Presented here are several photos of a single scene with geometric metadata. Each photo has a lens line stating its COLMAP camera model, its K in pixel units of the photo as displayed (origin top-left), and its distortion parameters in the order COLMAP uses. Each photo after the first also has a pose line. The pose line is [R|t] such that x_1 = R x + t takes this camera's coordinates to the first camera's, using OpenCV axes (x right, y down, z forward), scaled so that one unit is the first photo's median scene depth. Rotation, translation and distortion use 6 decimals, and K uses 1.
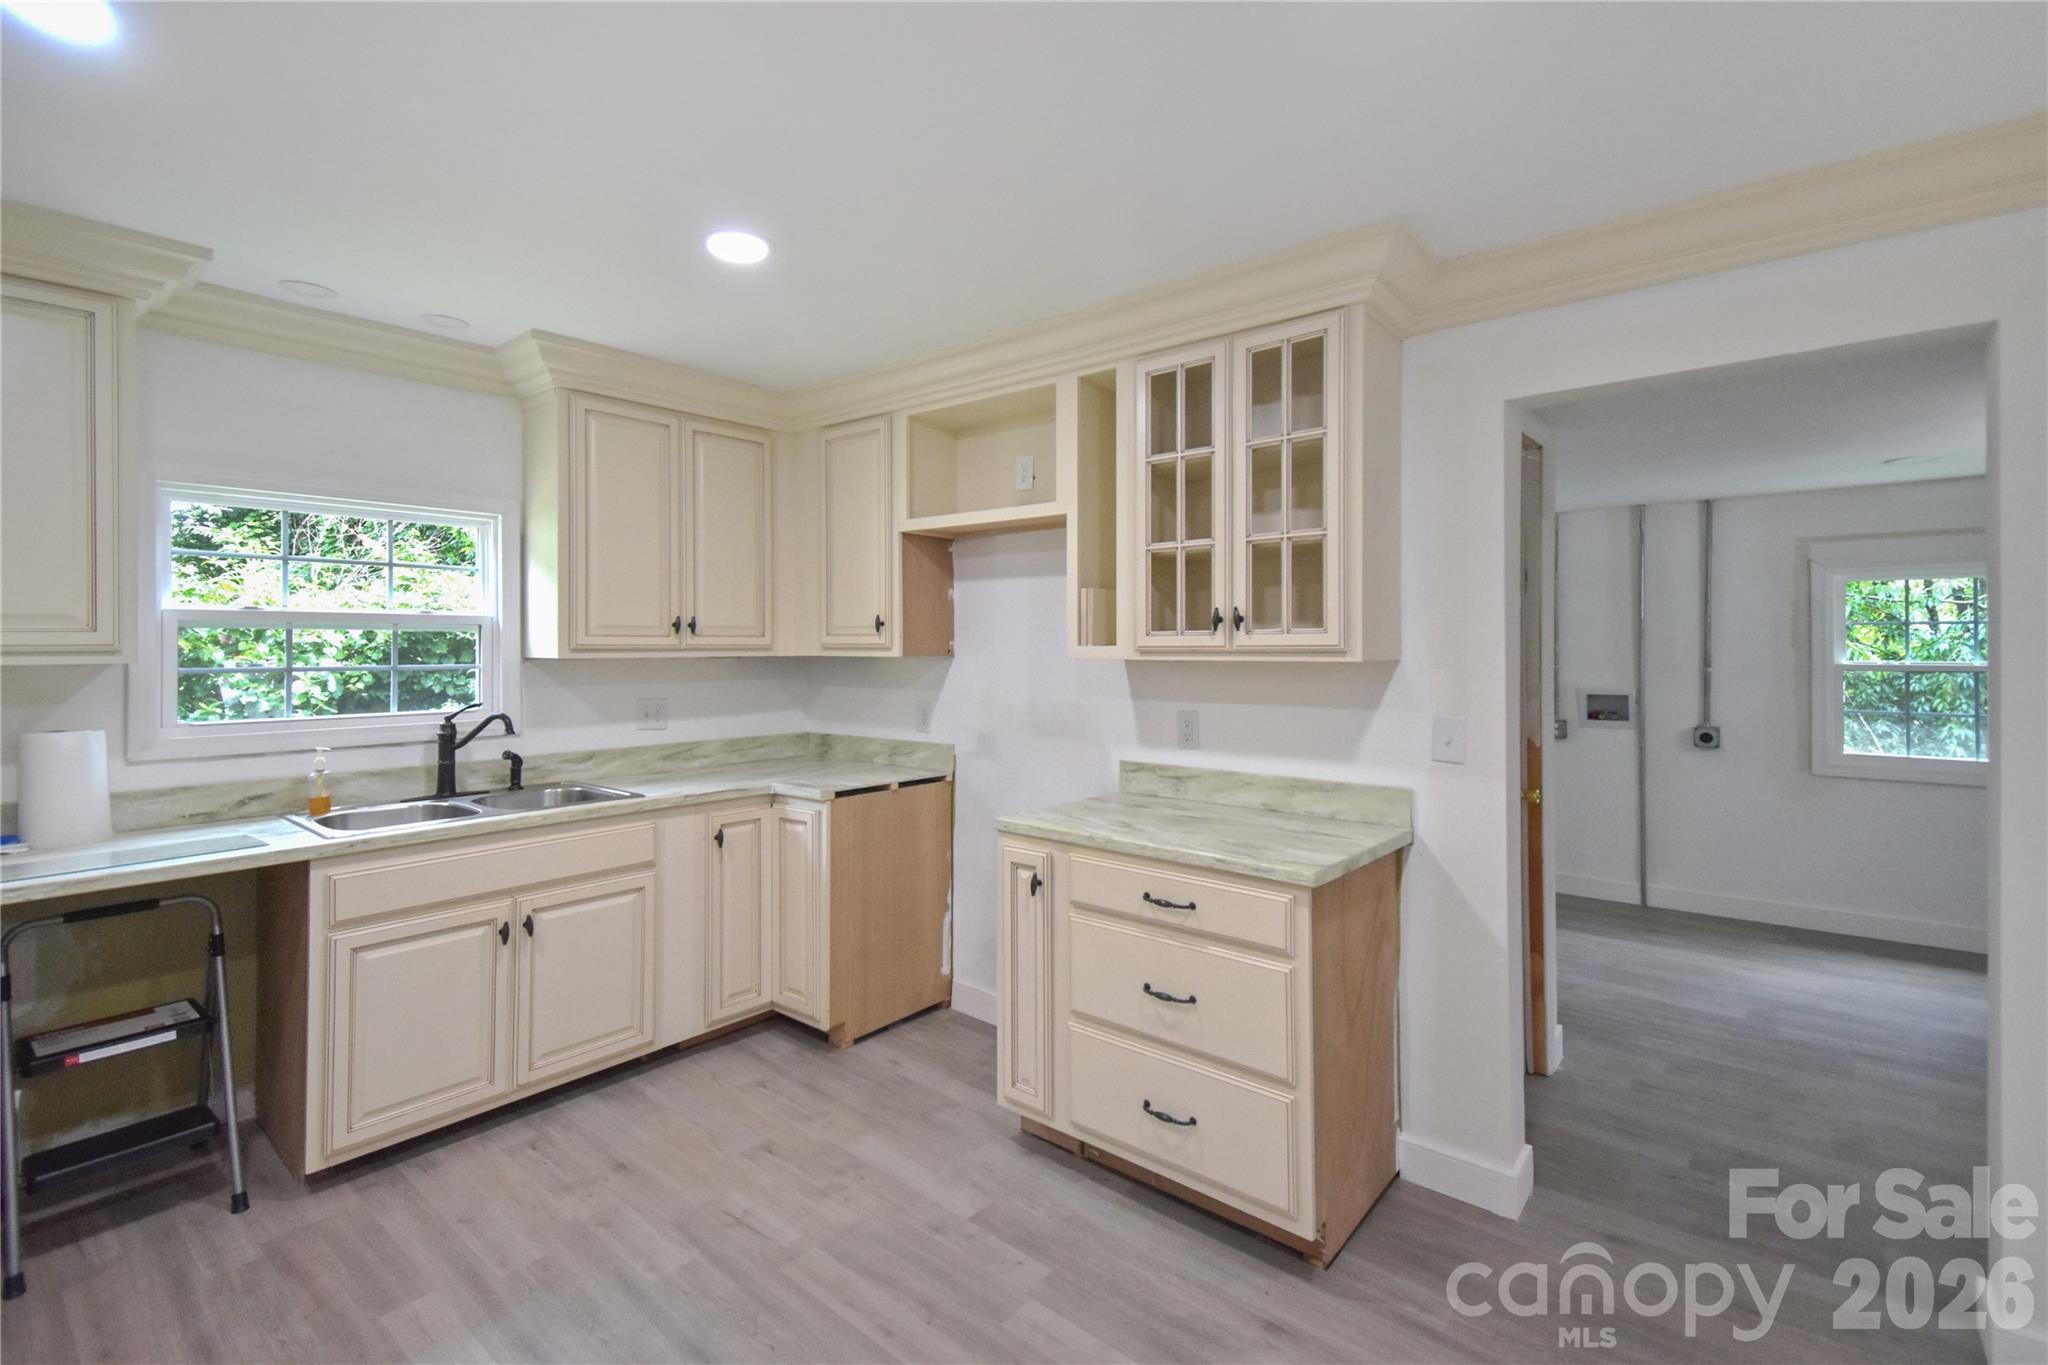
lens RADIAL K [[952.5, 0, 1018.1], [0, 952.5, 687.6], [0, 0, 1]] dist [0.013670, -0.021698]
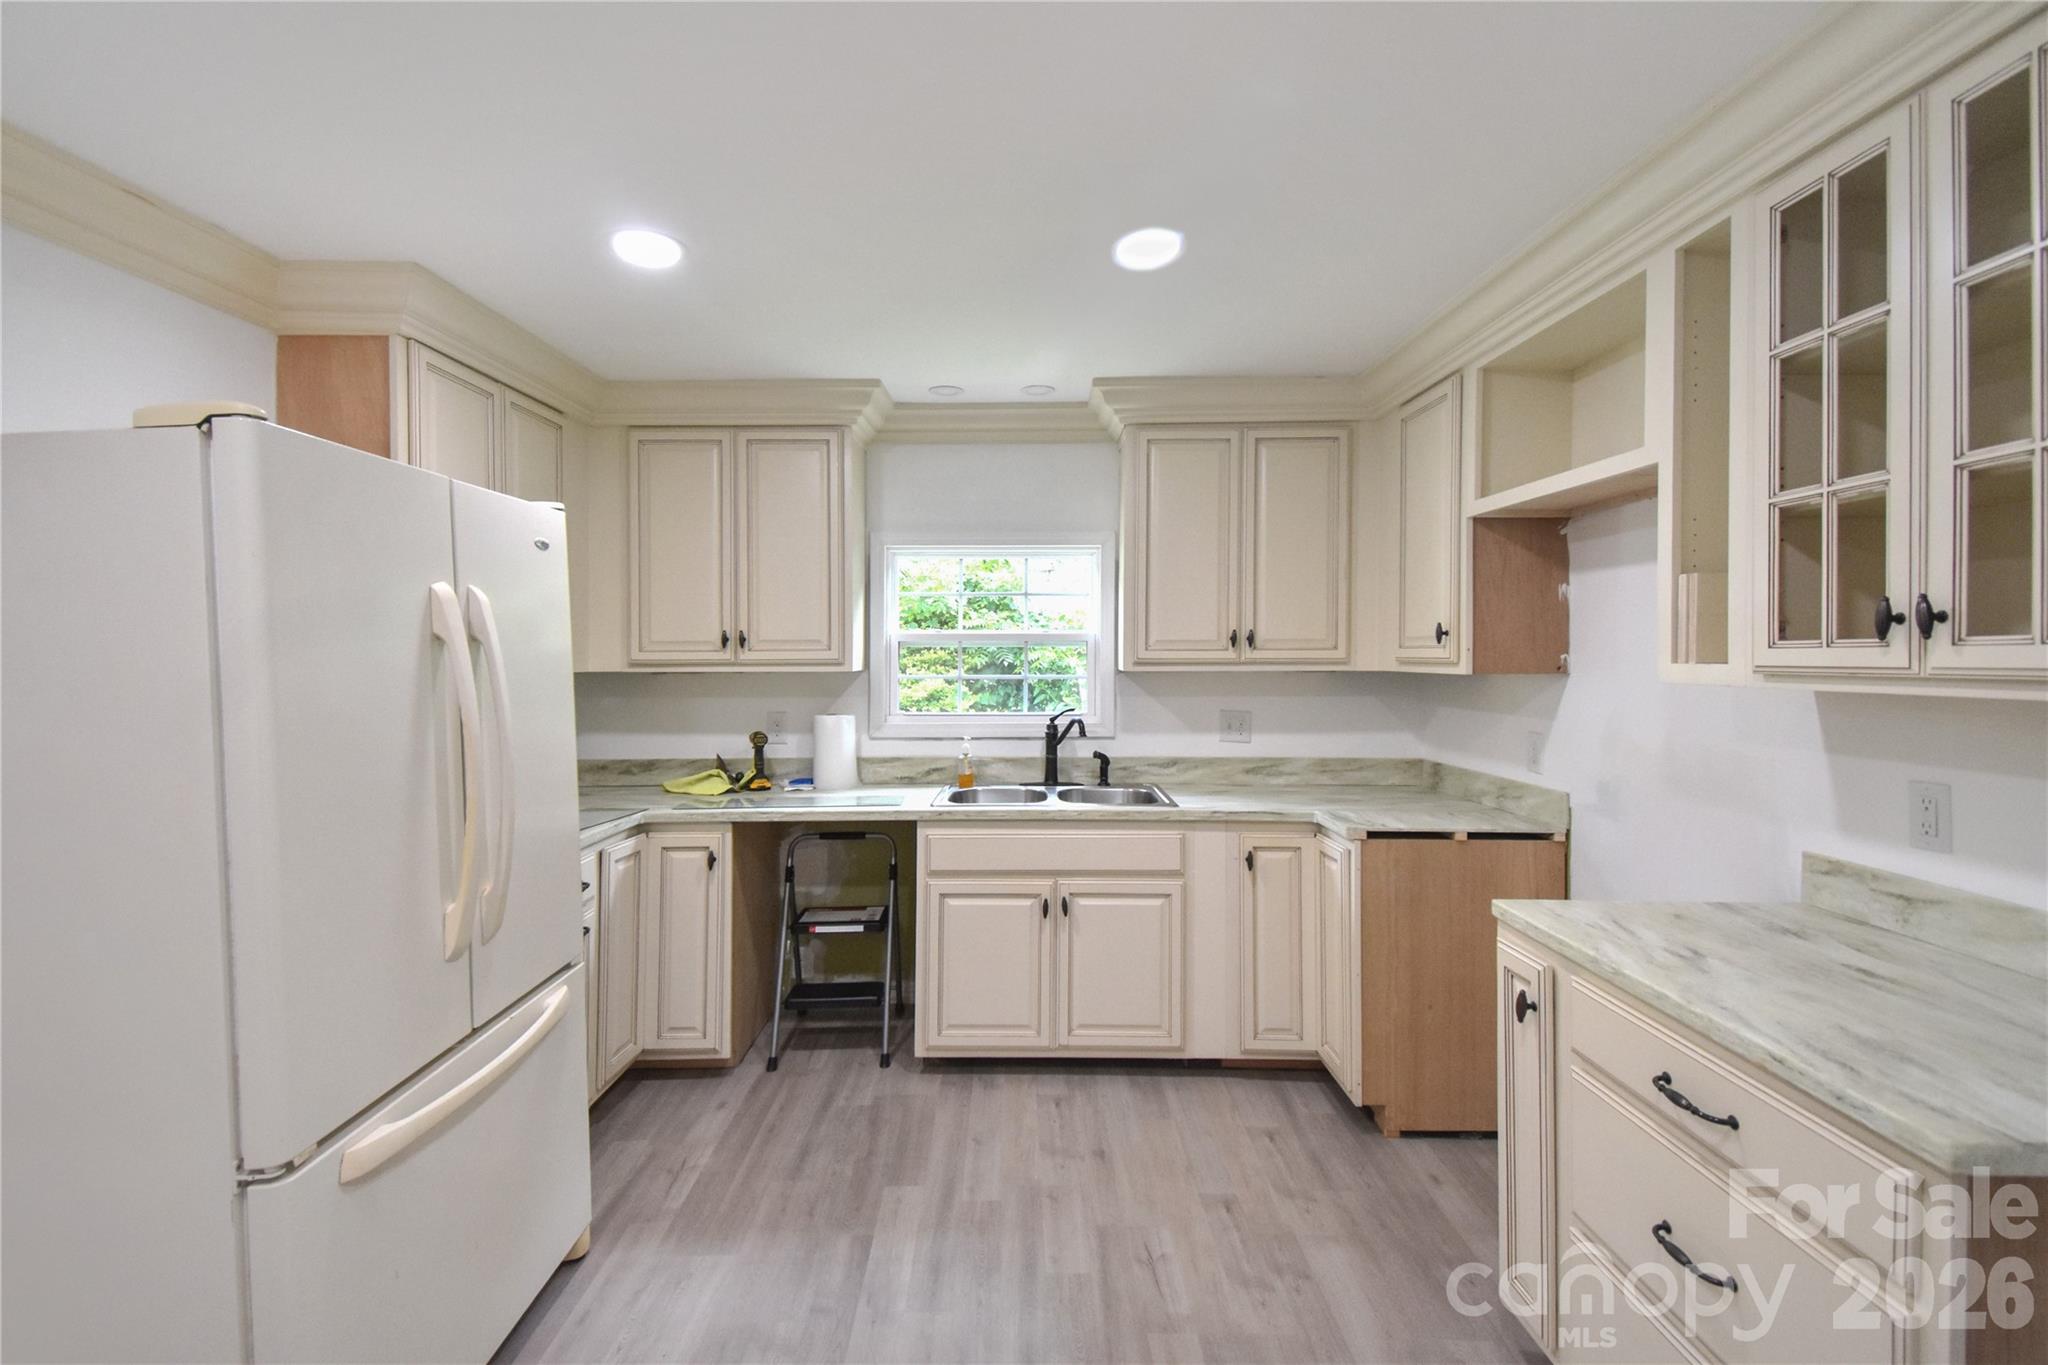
lens RADIAL K [[918.6, 0, 1024.0], [0, 918.6, 682.5], [0, 0, 1]] dist [0.026080, -0.026587]
pose [[0.607347, 0.024853, -0.794048, 0.296526], [-0.032892, 0.999440, 0.006123, -0.020387], [0.793755, 0.022399, 0.607824, 0.269229]]
